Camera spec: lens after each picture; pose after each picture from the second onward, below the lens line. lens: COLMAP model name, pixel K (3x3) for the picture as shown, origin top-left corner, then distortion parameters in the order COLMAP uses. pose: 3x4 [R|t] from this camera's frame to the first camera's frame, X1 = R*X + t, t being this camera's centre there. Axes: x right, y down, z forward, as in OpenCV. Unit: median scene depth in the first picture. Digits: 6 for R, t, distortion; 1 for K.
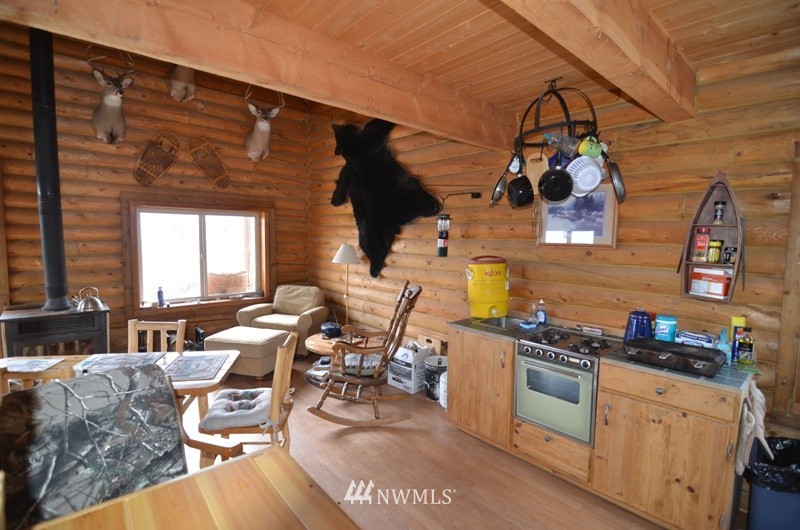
lens RADIAL K [[382.9, 0, 405.3], [0, 382.9, 263.9], [0, 0, 1]] dist [-0.011567, -0.002895]
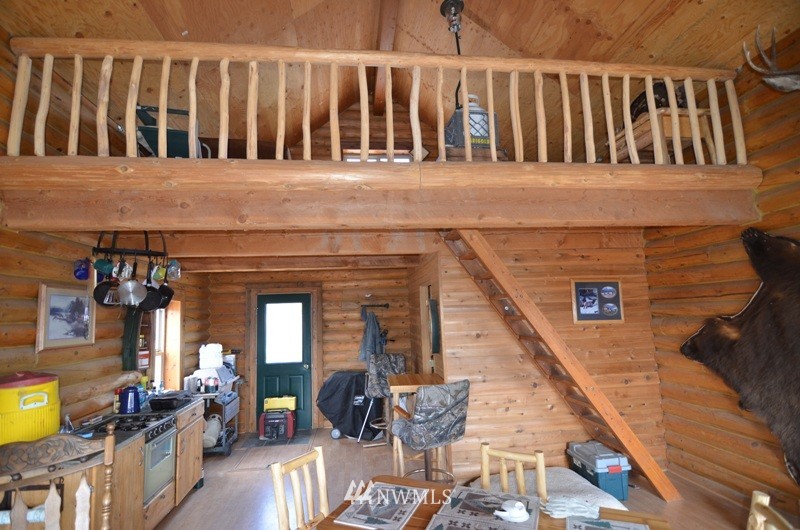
lens RADIAL K [[382.9, 0, 399.4], [0, 382.9, 266.8], [0, 0, 1]] dist [-0.011567, -0.002895]
pose [[-0.812954, 0.078417, 0.577024, -0.605641], [0.057894, 0.996866, -0.053907, -0.108769], [-0.579443, -0.010418, -0.814946, 0.915875]]
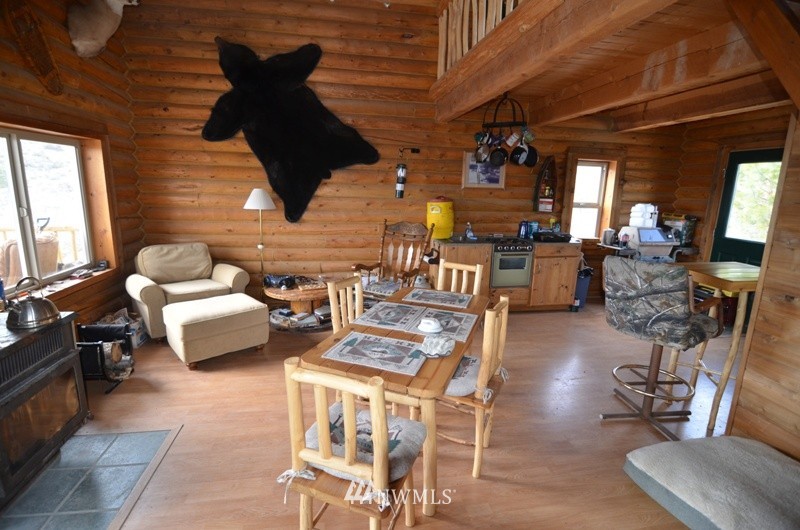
lens RADIAL K [[382.9, 0, 400.5], [0, 382.9, 263.0], [0, 0, 1]] dist [-0.011567, -0.002895]
pose [[0.531117, -0.172553, 0.829542, -0.870280], [0.042329, 0.983225, 0.177419, -0.028017], [-0.846240, -0.059117, 0.529512, 0.269032]]
